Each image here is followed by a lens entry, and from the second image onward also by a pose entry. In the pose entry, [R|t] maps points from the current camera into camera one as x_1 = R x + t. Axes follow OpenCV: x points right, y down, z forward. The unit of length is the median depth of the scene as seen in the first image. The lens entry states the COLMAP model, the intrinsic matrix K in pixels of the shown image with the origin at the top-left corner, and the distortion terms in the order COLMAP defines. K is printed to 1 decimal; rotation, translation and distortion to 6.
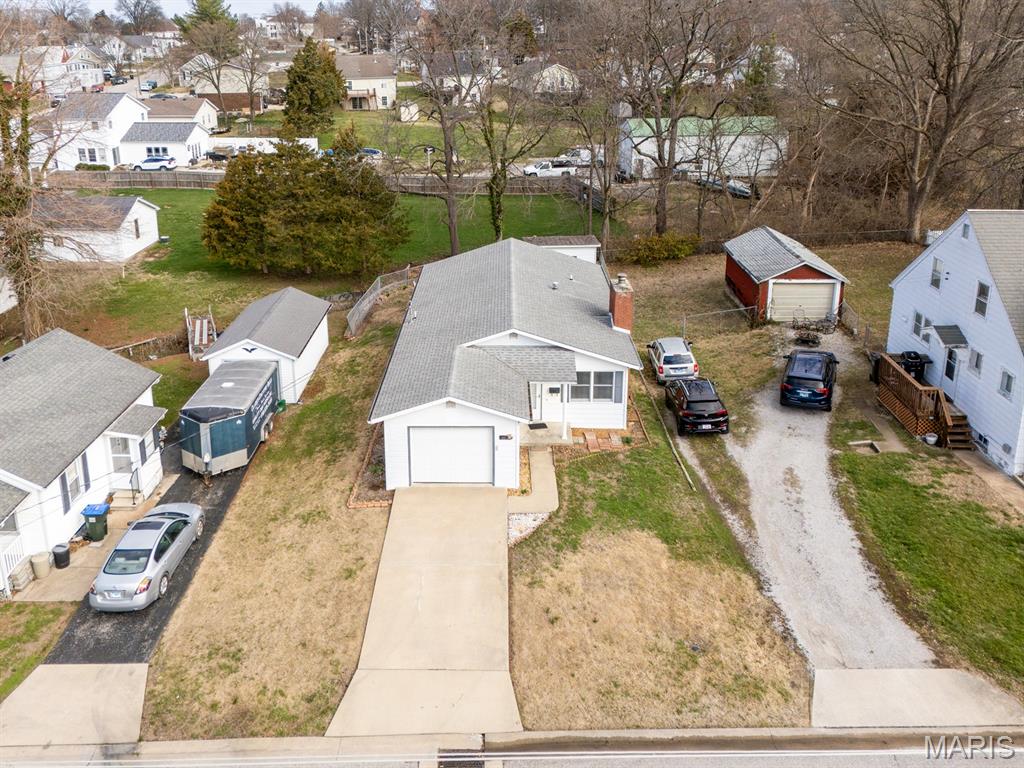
lens RADIAL K [[775.7, 0, 473.4], [0, 775.7, 272.3], [0, 0, 1]] dist [0.067311, -0.049714]
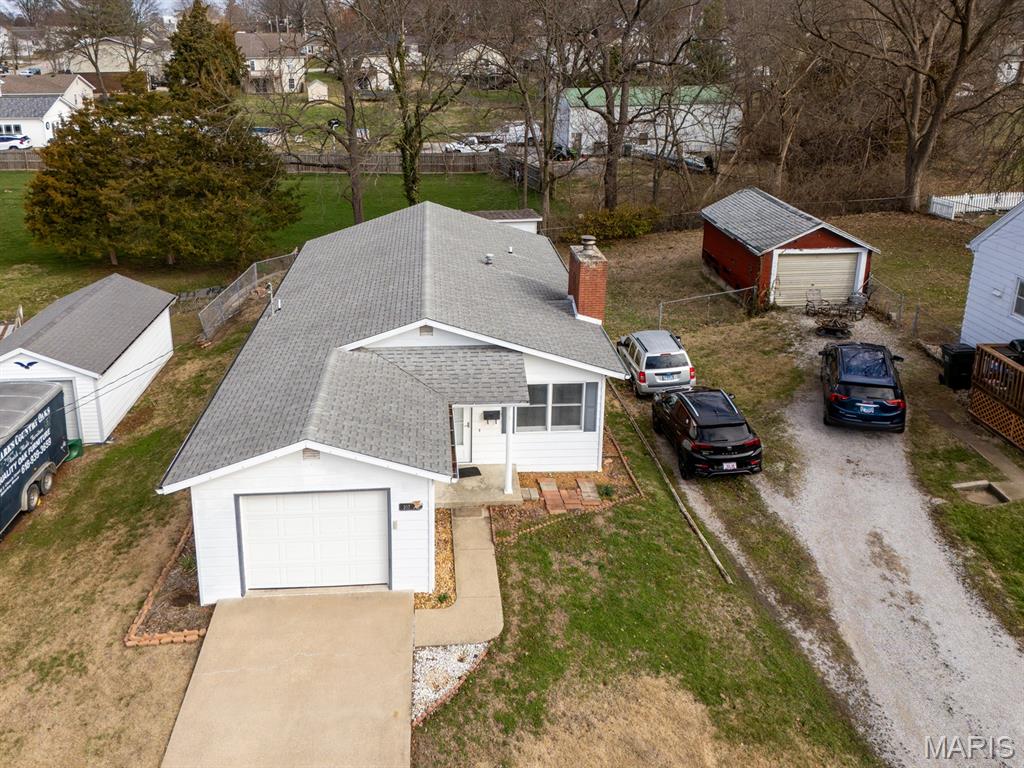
lens RADIAL K [[775.7, 0, 455.1], [0, 775.7, 285.3], [0, 0, 1]] dist [0.067311, -0.049714]
pose [[0.997396, -0.020186, 0.069242, 0.034273], [0.019546, 0.999760, 0.009917, 0.039593], [-0.069425, -0.008538, 0.997551, 0.376780]]
